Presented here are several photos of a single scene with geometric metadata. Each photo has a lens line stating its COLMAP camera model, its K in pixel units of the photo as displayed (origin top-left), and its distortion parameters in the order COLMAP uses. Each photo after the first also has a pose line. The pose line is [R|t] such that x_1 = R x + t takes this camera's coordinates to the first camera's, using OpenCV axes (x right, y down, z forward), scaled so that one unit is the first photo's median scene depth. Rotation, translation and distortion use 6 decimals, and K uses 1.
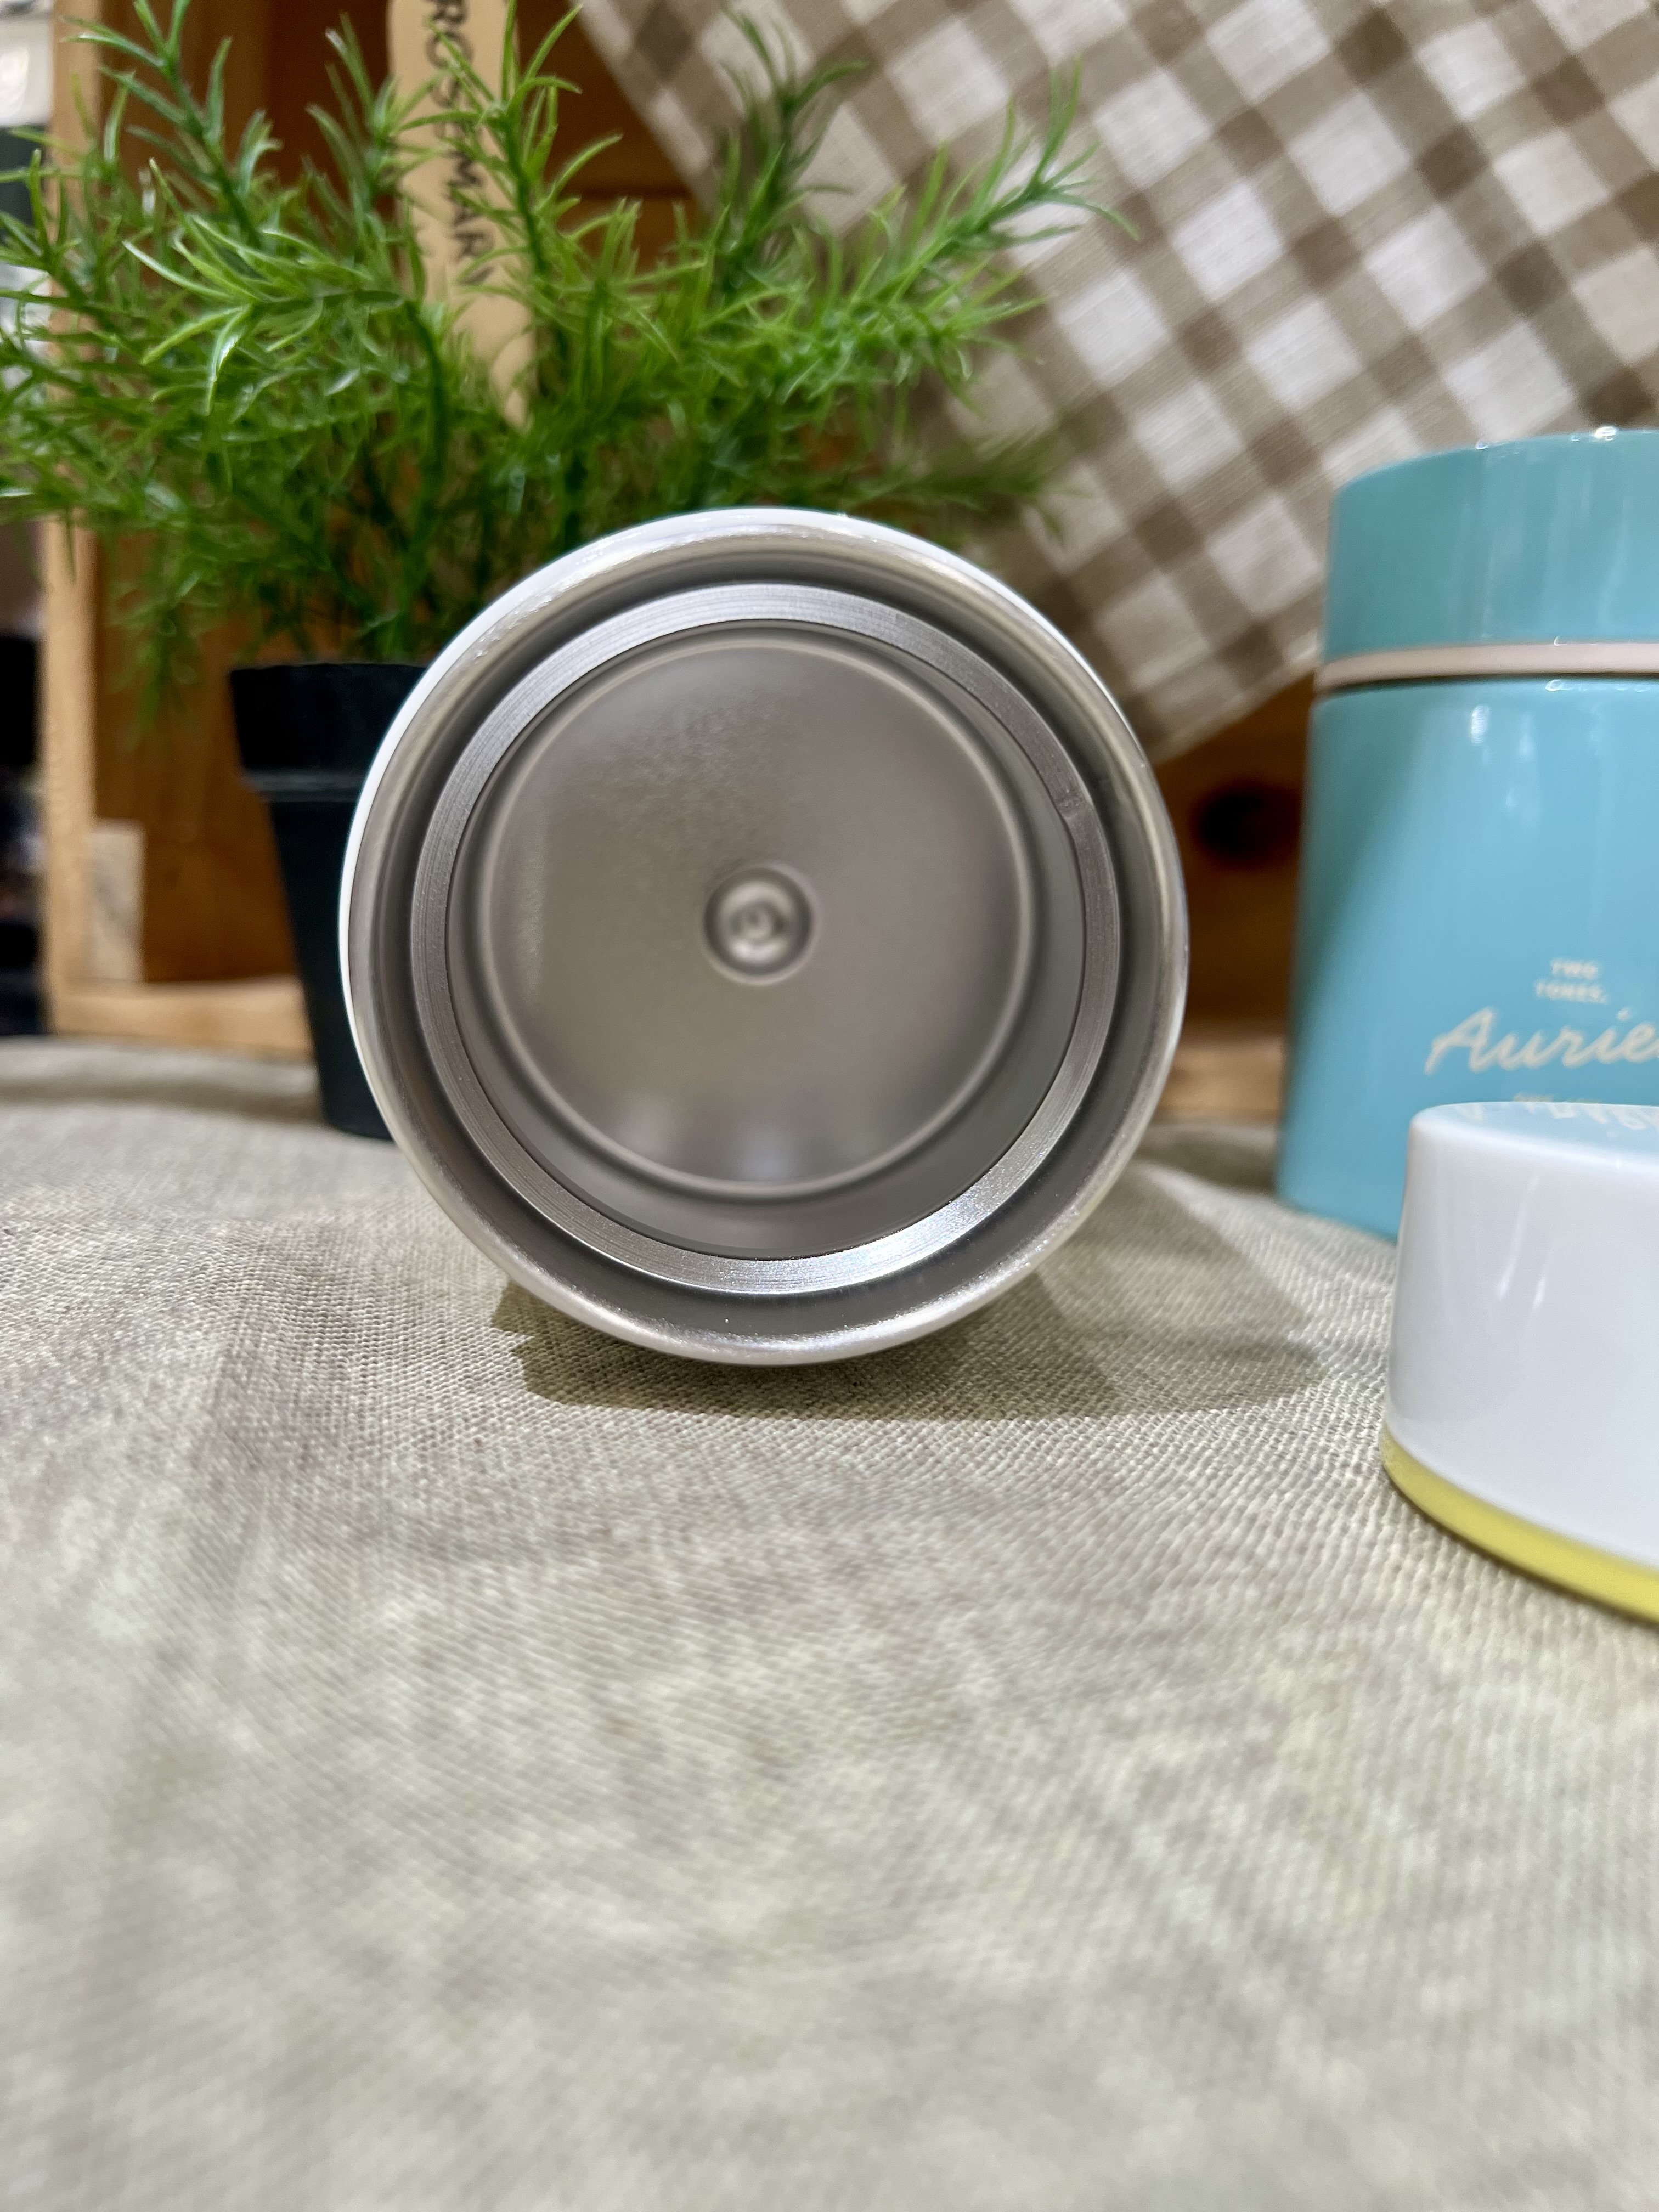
lens RADIAL K [[1740.8, 0, 818.5], [0, 1740.8, 1123.9], [0, 0, 1]] dist [-0.001036, -0.028298]
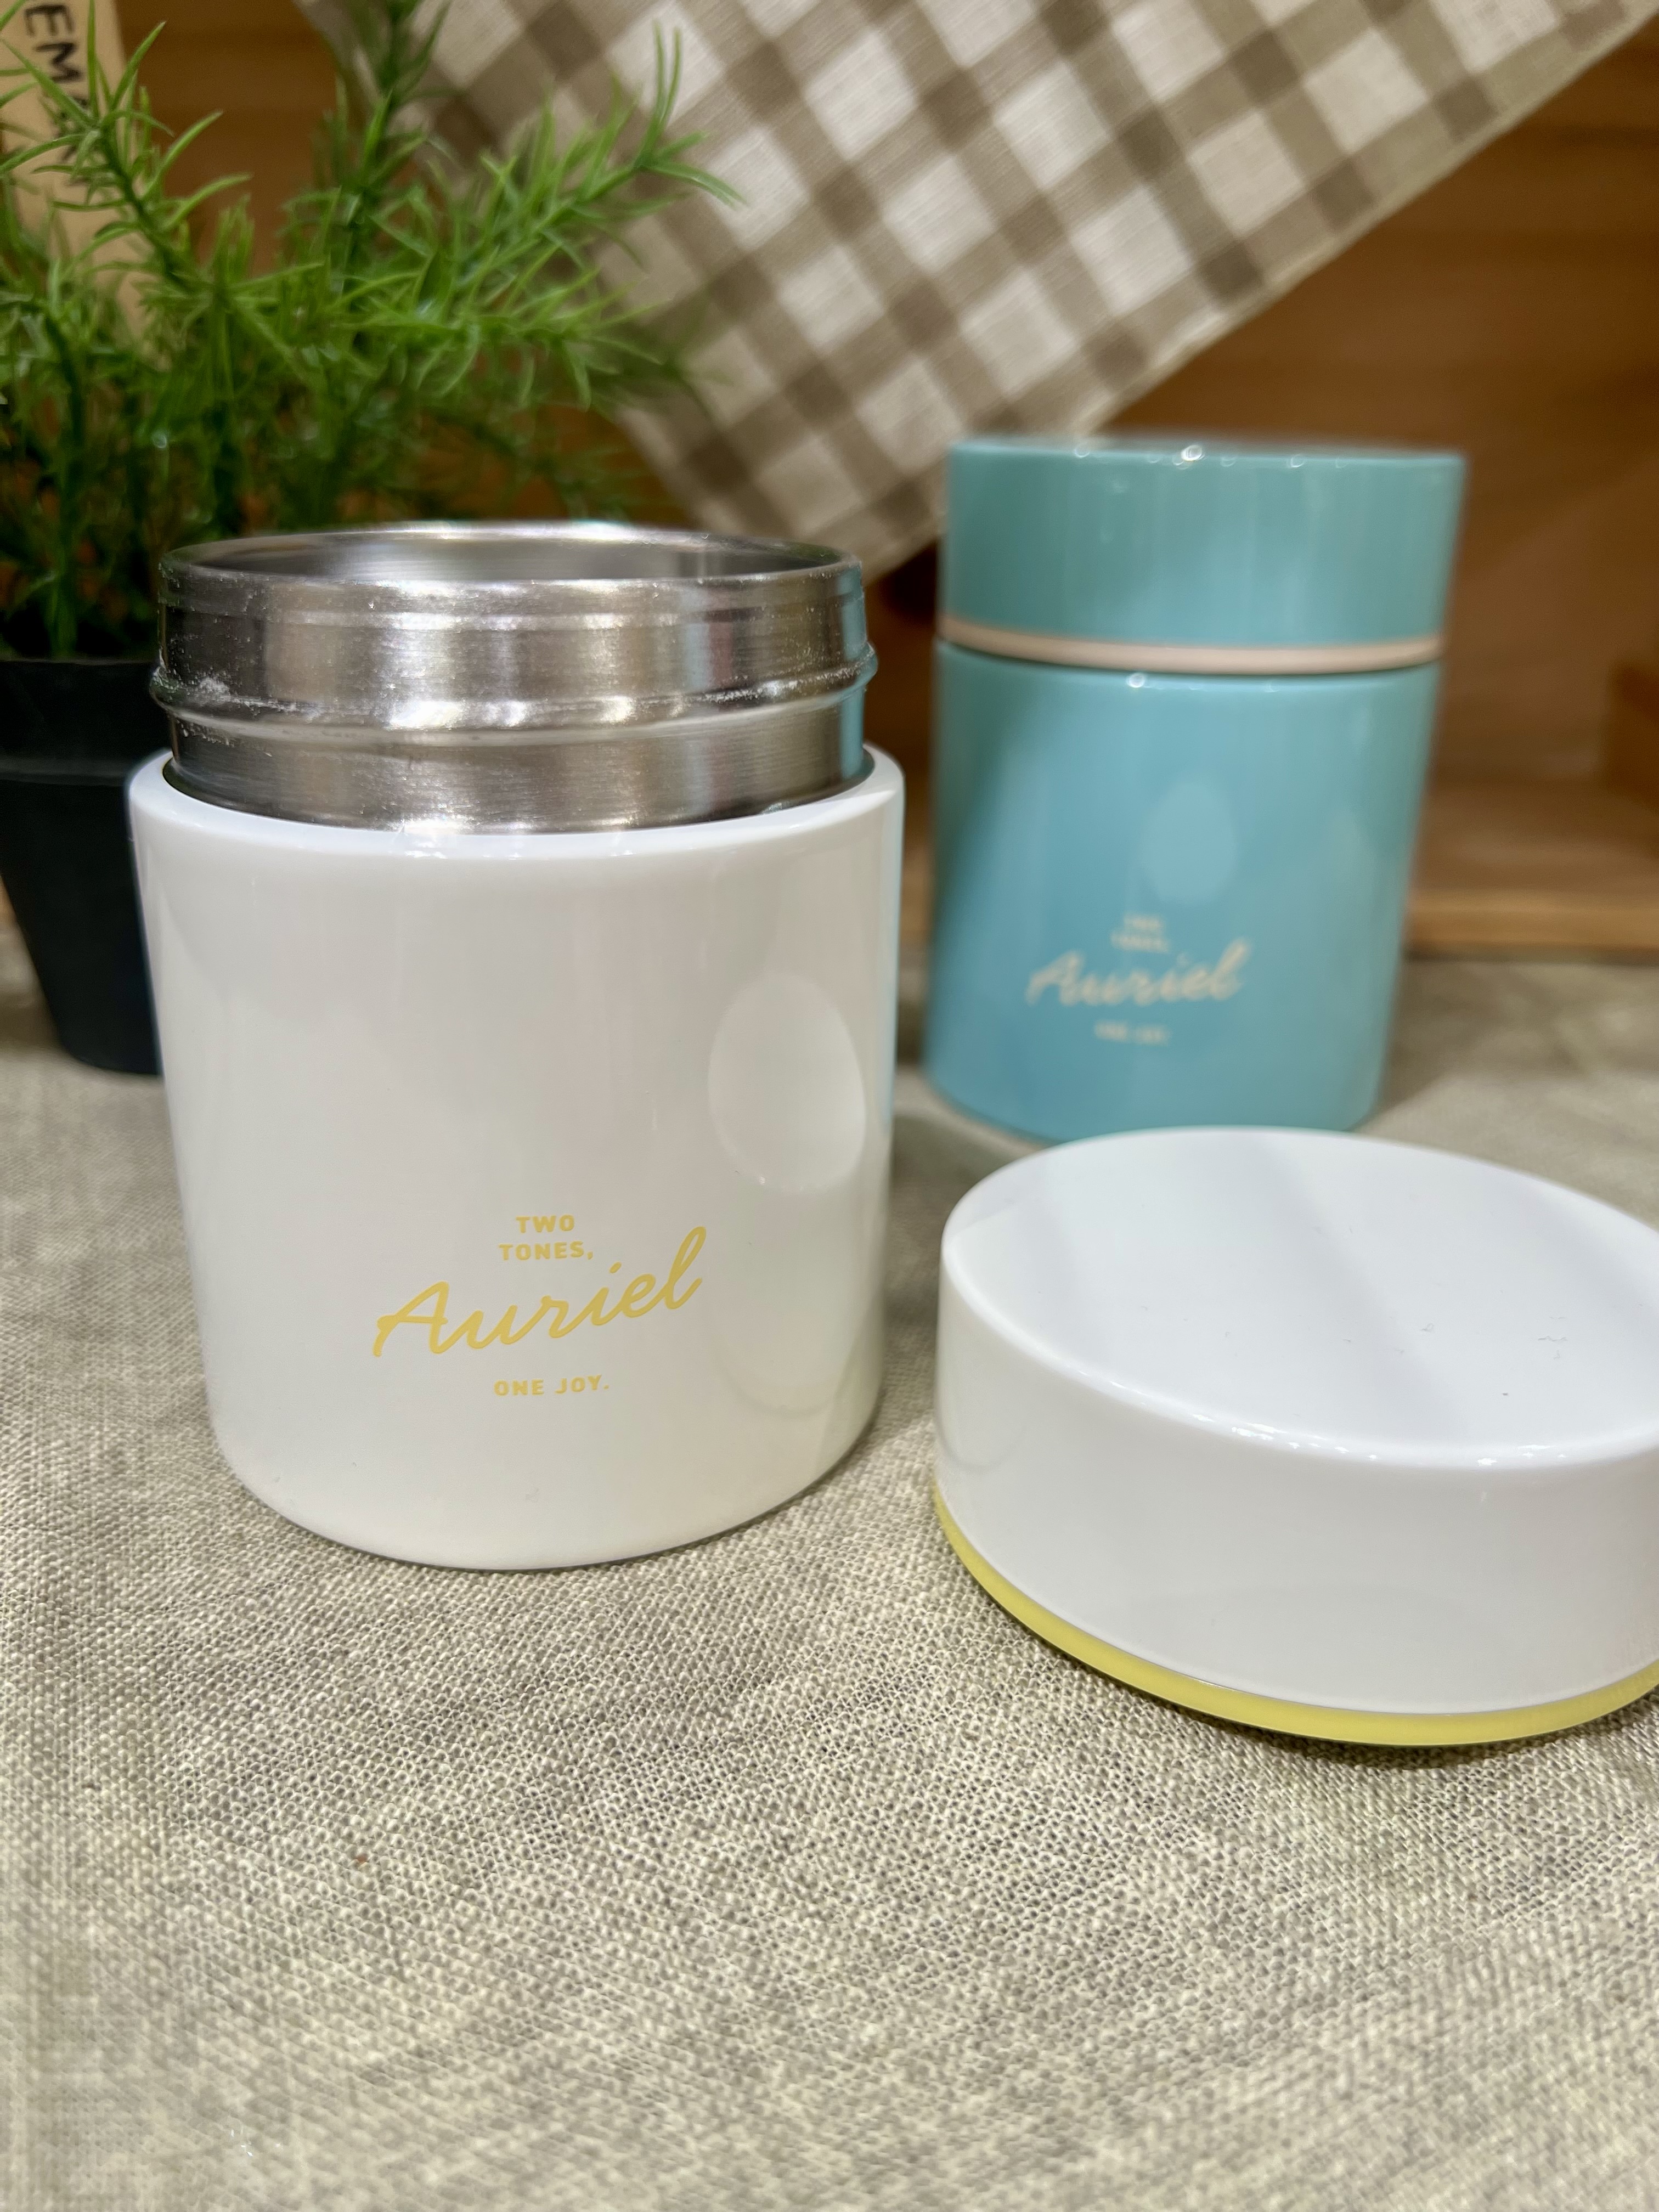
lens RADIAL K [[1740.8, 0, 820.8], [0, 1740.8, 1089.2], [0, 0, 1]] dist [-0.001036, -0.028298]
pose [[0.989752, -0.080606, 0.117871, 0.060917], [0.049297, 0.967572, 0.247736, -0.252273], [-0.134018, -0.239387, 0.961630, -0.122351]]
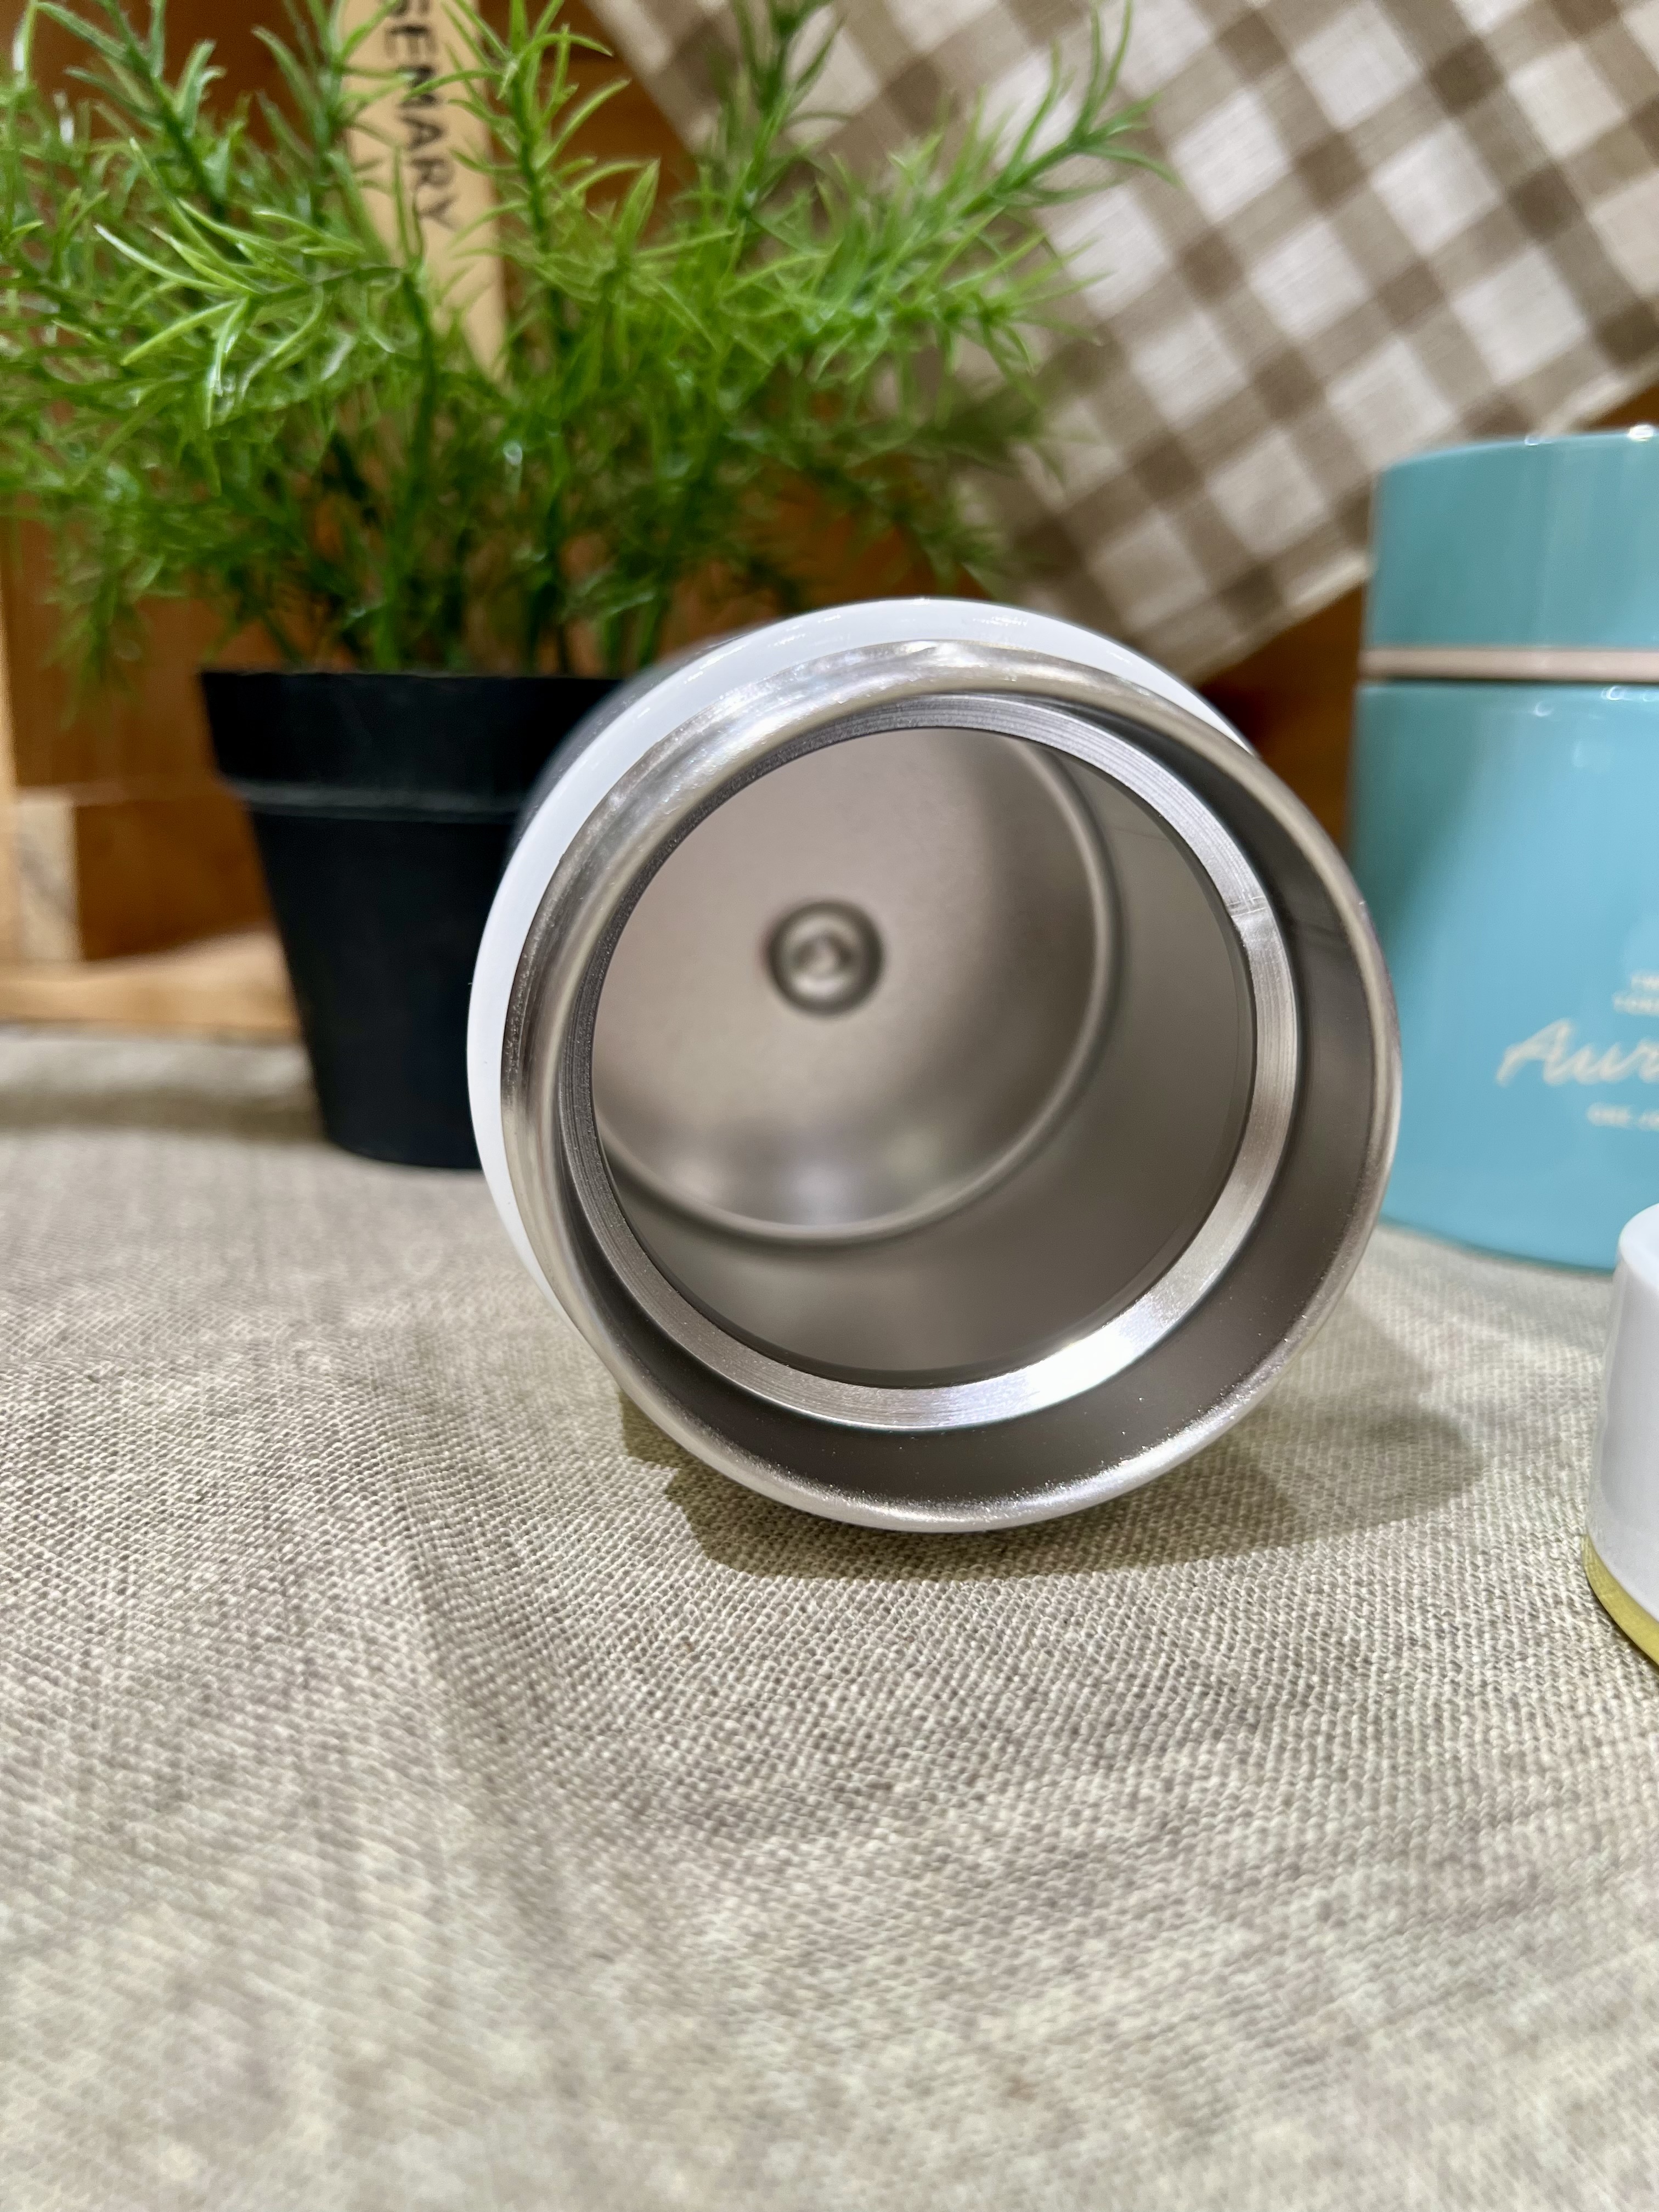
lens RADIAL K [[1740.8, 0, 813.9], [0, 1740.8, 1113.5], [0, 0, 1]] dist [-0.001036, -0.028298]
pose [[0.995558, -0.045950, 0.082181, -0.113285], [0.037664, 0.994307, 0.099673, -0.116974], [-0.086293, -0.096135, 0.991621, 0.043578]]
